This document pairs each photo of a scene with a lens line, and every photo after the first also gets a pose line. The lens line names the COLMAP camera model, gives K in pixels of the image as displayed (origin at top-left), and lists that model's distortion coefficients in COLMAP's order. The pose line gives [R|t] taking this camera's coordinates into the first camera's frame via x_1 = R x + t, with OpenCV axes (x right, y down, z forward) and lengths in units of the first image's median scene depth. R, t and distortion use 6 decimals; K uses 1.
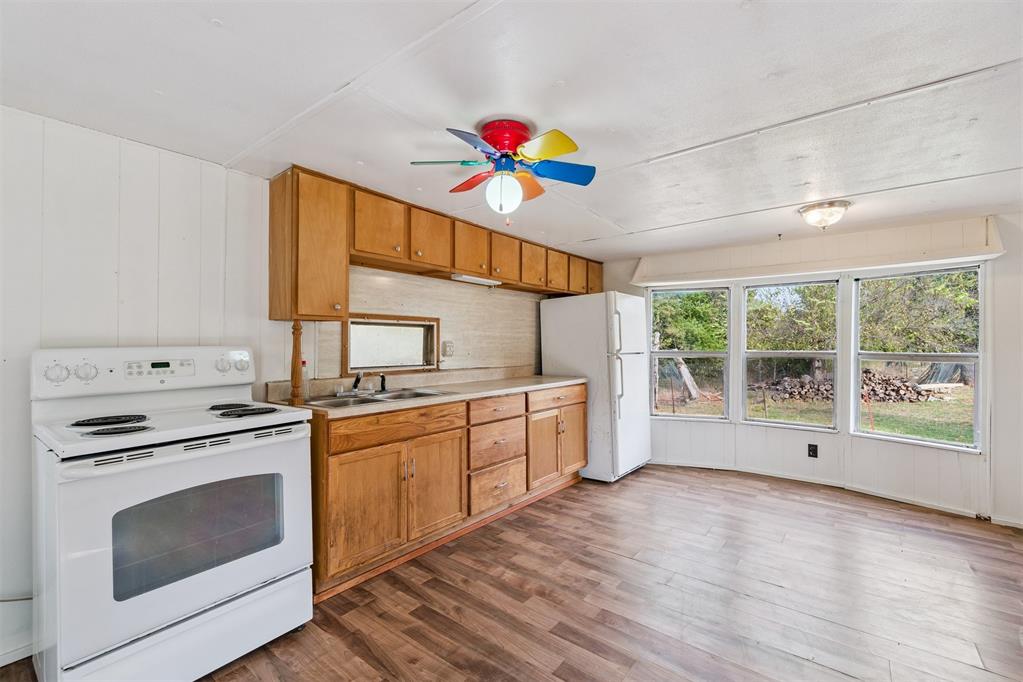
lens RADIAL K [[443.7, 0, 514.0], [0, 443.7, 338.2], [0, 0, 1]] dist [-0.002487, 0.000157]
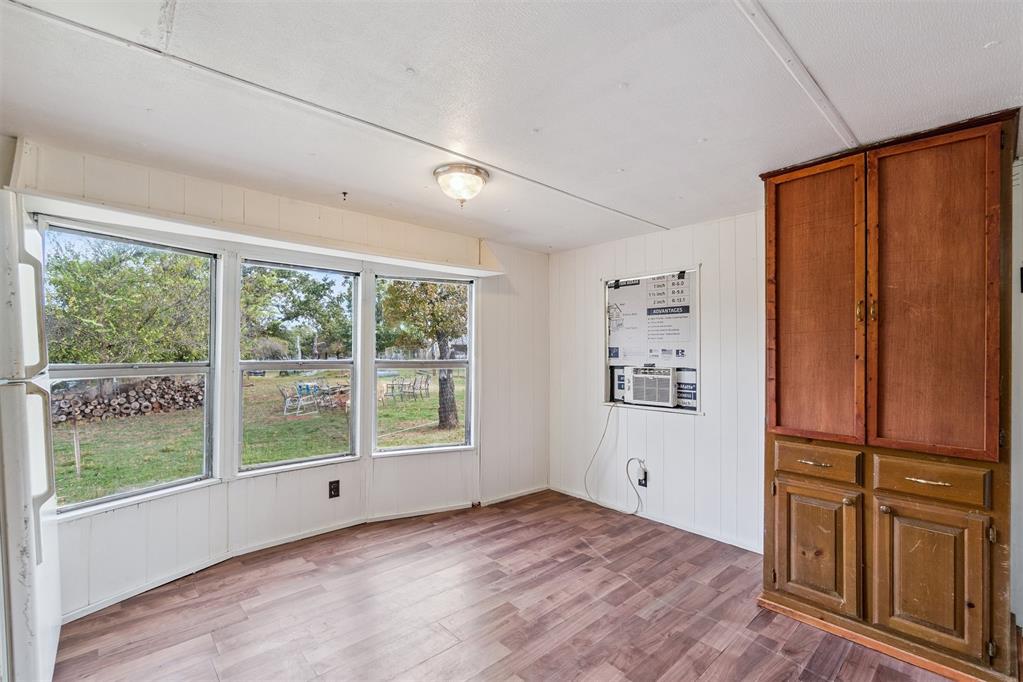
lens RADIAL K [[450.2, 0, 511.4], [0, 450.2, 353.3], [0, 0, 1]] dist [-0.003041, 0.000850]
pose [[0.170483, -0.004801, 0.985349, -0.058451], [-0.016366, 0.999836, 0.007703, 0.007692], [-0.985225, -0.017439, 0.170376, 0.726665]]
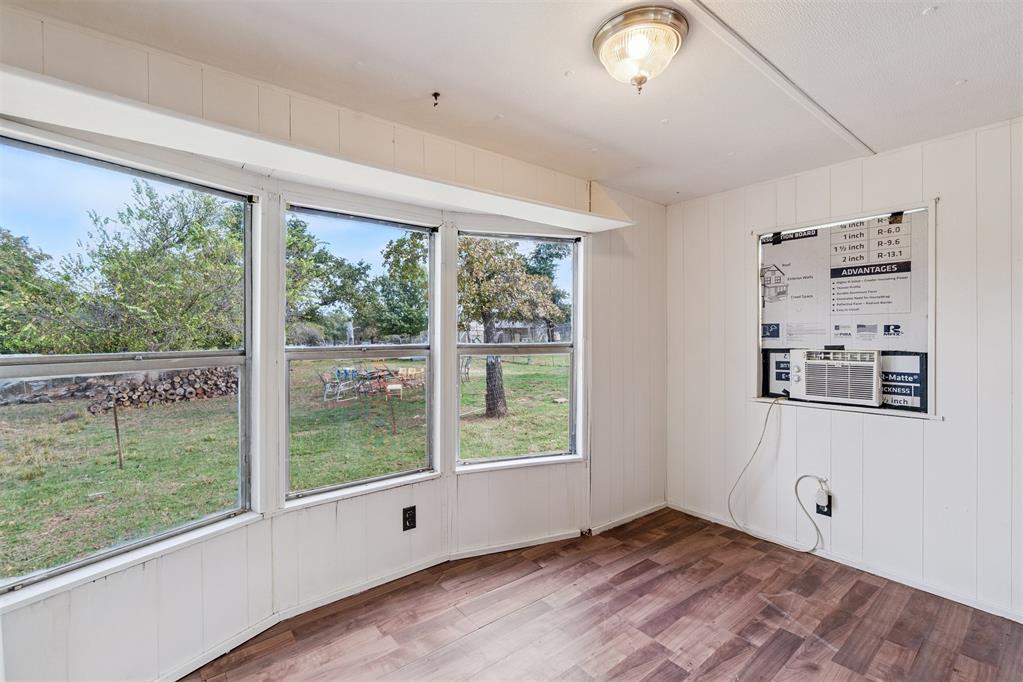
lens RADIAL K [[448.1, 0, 509.7], [0, 448.1, 339.5], [0, 0, 1]] dist [-0.002007, -0.000003]
pose [[0.236308, -0.014307, 0.971573, 0.185115], [-0.005350, 0.999857, 0.016024, 0.016090], [-0.971663, -0.008985, 0.236198, 0.948704]]
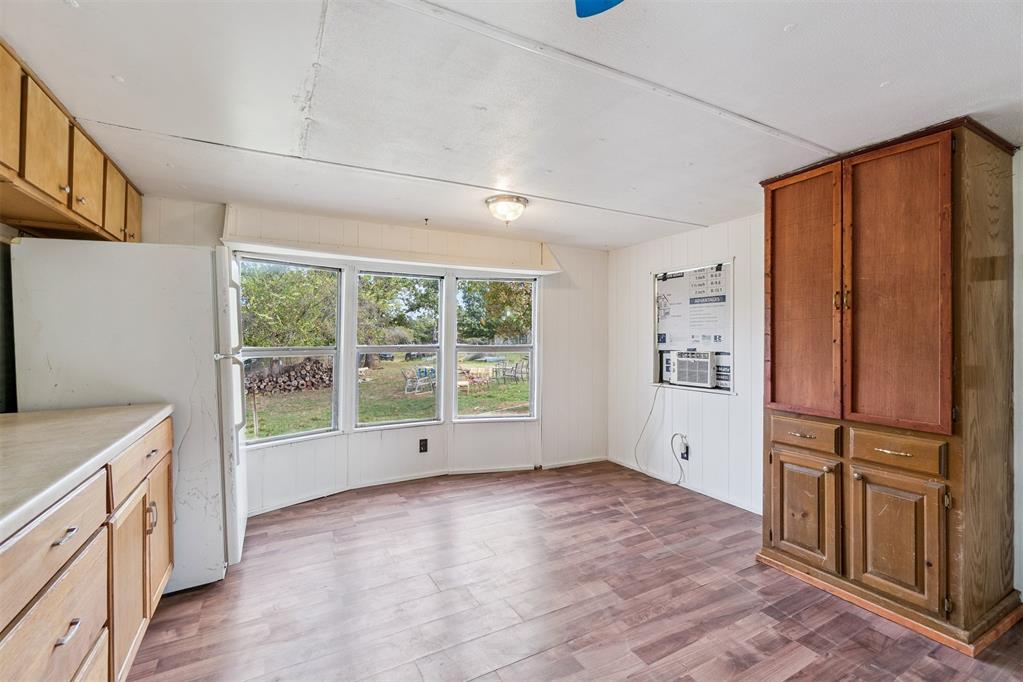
lens RADIAL K [[440.4, 0, 515.8], [0, 440.4, 332.4], [0, 0, 1]] dist [-0.001602, -0.000066]
pose [[0.394057, 0.010065, 0.919031, -0.196858], [-0.010753, 0.999922, -0.006341, 0.005798], [-0.919023, -0.007383, 0.394134, 0.543607]]
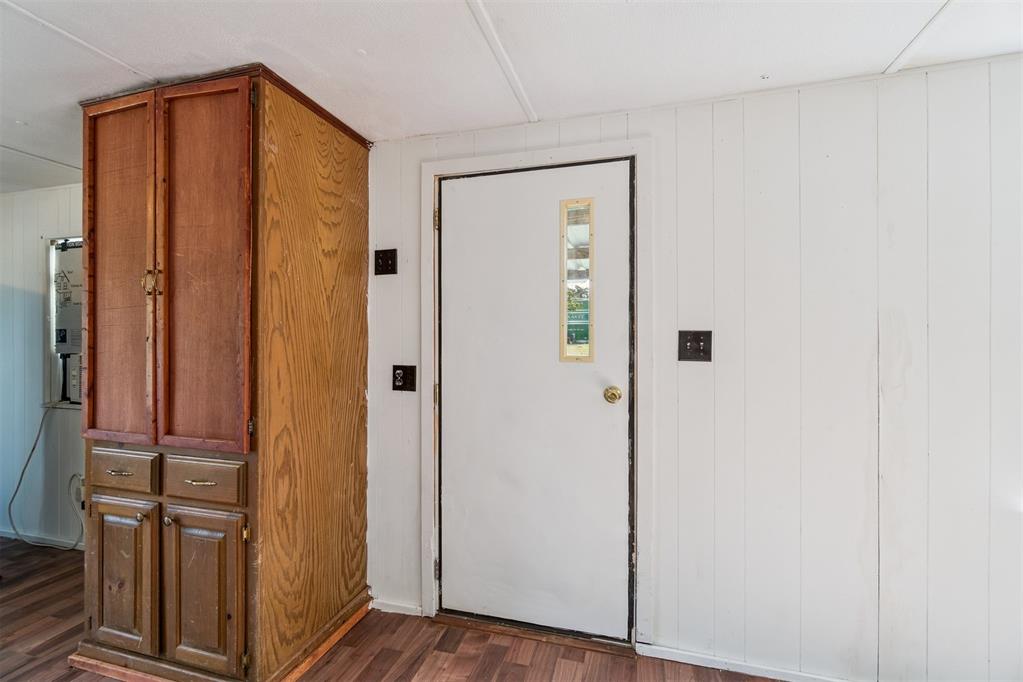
lens RADIAL K [[438.2, 0, 512.3], [0, 438.2, 337.3], [0, 0, 1]] dist [-0.002528, -0.000152]
pose [[-0.371334, -0.005033, 0.928486, 0.023734], [-0.008367, 0.999963, 0.002074, 0.003774], [-0.928462, -0.006999, -0.371362, 0.151184]]
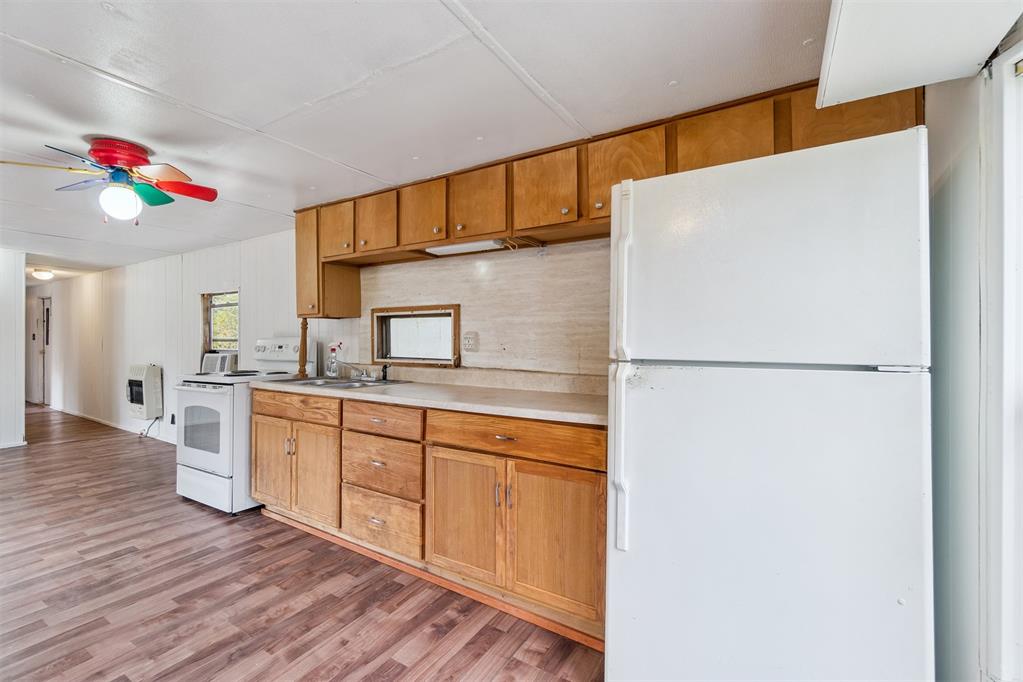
lens RADIAL K [[438.2, 0, 512.3], [0, 438.2, 337.3], [0, 0, 1]] dist [-0.002528, -0.000152]
pose [[0.109984, -0.002982, -0.993929, 0.717316], [0.010528, 0.999943, -0.001835, 0.020853], [0.993878, -0.010263, 0.110009, 1.113458]]
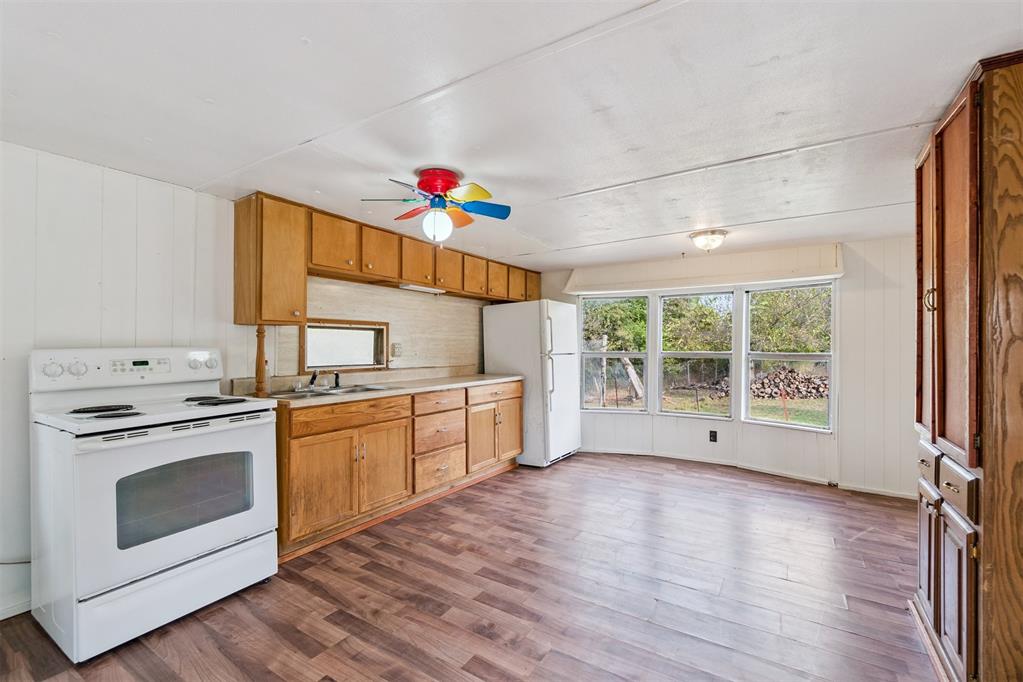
lens RADIAL K [[445.5, 0, 515.1], [0, 445.5, 340.5], [0, 0, 1]] dist [-0.002693, 0.000205]
pose [[0.995202, 0.001087, 0.097838, 0.042983], [-0.001098, 0.999999, 0.000059, -0.000246], [-0.097838, -0.000167, 0.995202, -0.164422]]
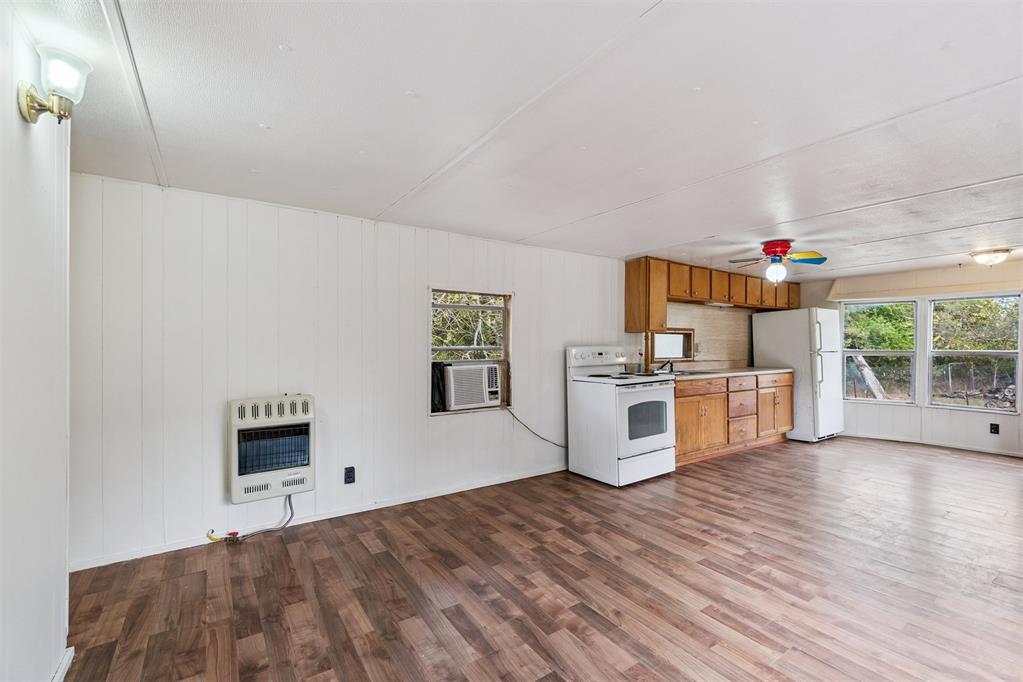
lens RADIAL K [[443.5, 0, 516.5], [0, 443.5, 343.4], [0, 0, 1]] dist [-0.000922, 0.000292]
pose [[0.955061, 0.000525, -0.296408, -0.338746], [0.002419, 0.999951, 0.009566, -0.009968], [0.296399, -0.009853, 0.955013, -0.805733]]
